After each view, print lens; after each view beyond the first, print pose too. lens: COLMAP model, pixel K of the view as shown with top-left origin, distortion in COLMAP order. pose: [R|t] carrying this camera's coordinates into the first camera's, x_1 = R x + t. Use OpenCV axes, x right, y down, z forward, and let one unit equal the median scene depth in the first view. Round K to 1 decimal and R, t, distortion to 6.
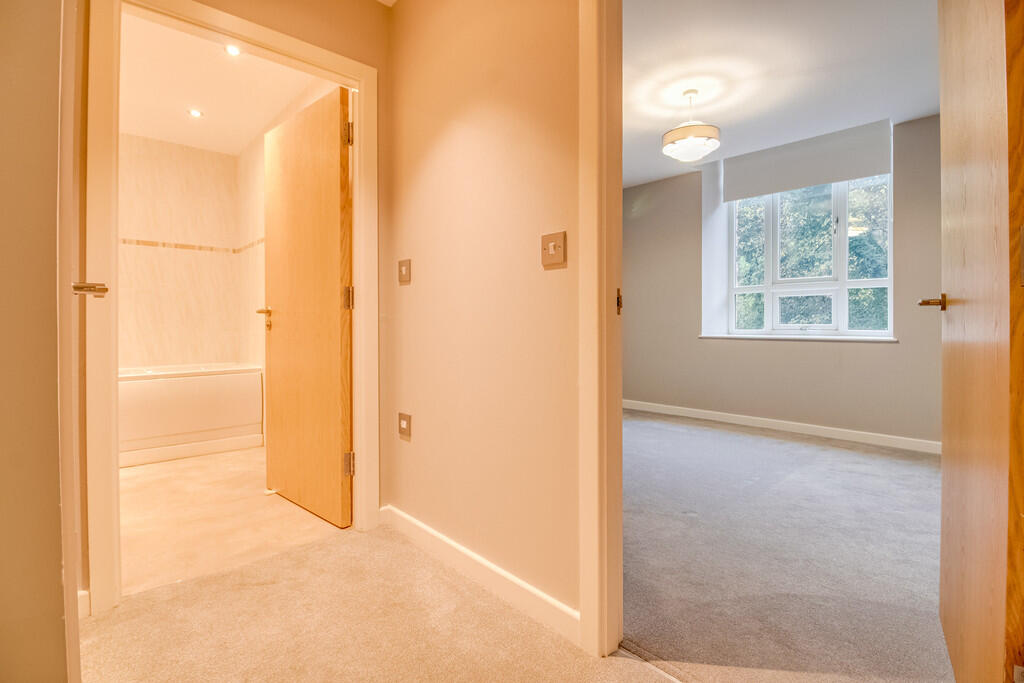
lens RADIAL K [[484.2, 0, 516.9], [0, 484.2, 329.7], [0, 0, 1]] dist [-0.001900, -0.000660]
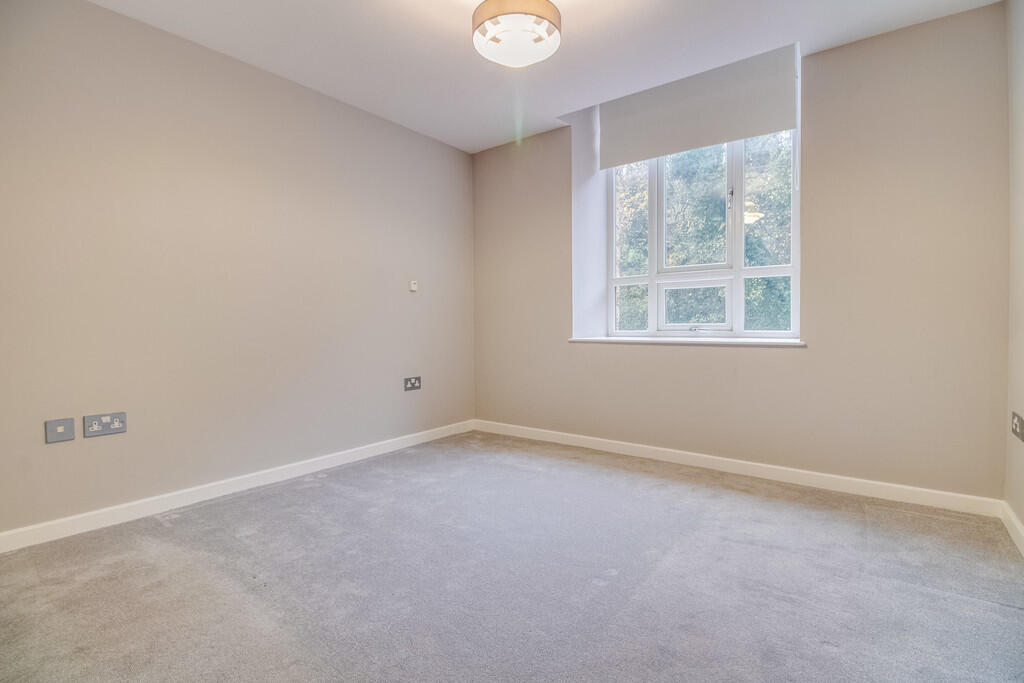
lens RADIAL K [[484.3, 0, 512.0], [0, 484.3, 341.5], [0, 0, 1]] dist [-0.000527, -0.000239]
pose [[0.987246, -0.012691, 0.158695, 0.160835], [0.008959, 0.999667, 0.024215, -0.003495], [-0.158950, -0.022484, 0.987031, 0.244479]]
